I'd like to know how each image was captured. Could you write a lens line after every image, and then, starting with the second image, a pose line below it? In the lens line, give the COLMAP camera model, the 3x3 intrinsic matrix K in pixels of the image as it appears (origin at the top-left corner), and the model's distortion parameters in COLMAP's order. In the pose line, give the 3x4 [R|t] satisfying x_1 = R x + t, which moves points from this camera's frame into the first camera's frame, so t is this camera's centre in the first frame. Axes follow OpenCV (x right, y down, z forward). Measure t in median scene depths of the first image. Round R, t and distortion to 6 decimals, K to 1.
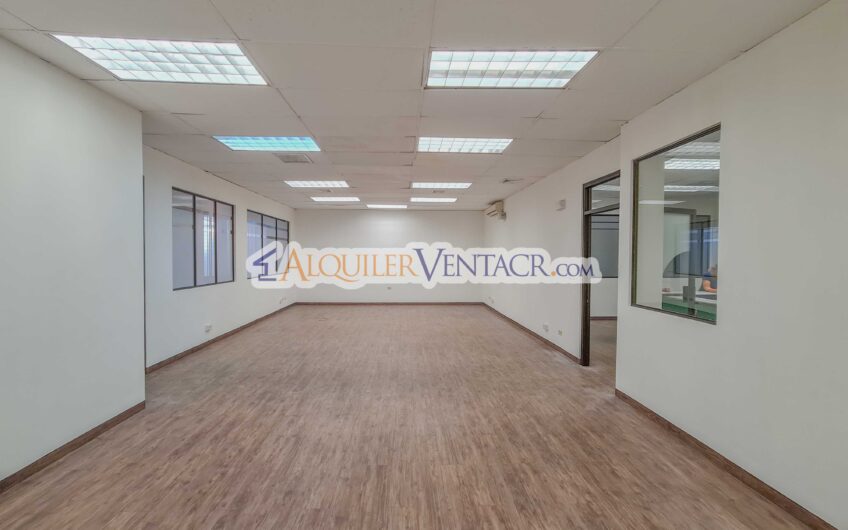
lens RADIAL K [[344.2, 0, 417.4], [0, 344.2, 263.3], [0, 0, 1]] dist [-0.003172, -0.000366]
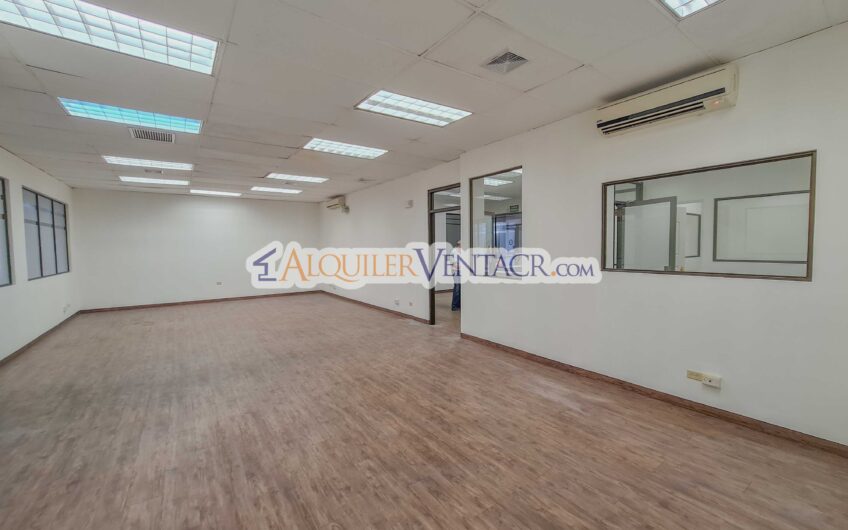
lens RADIAL K [[344.2, 0, 417.4], [0, 344.2, 263.3], [0, 0, 1]] dist [-0.003172, -0.000366]
pose [[0.841114, -0.040656, 0.539327, -0.369561], [0.027601, 0.999098, 0.032270, 0.014473], [-0.540152, -0.012257, 0.841478, -0.140231]]
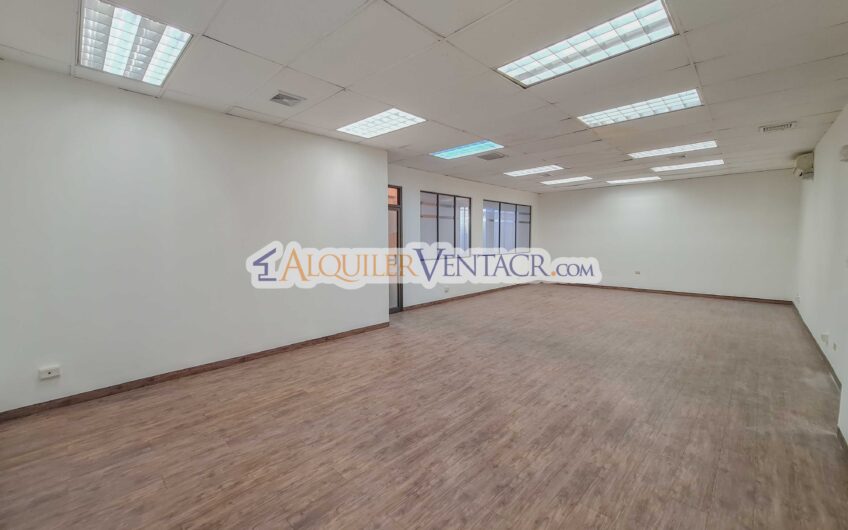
lens RADIAL K [[344.2, 0, 417.4], [0, 344.2, 263.3], [0, 0, 1]] dist [-0.003172, -0.000366]
pose [[0.687125, 0.044279, -0.725189, 0.486811], [-0.008018, 0.998542, 0.053373, 0.016218], [0.726495, -0.030860, 0.686478, -0.058063]]
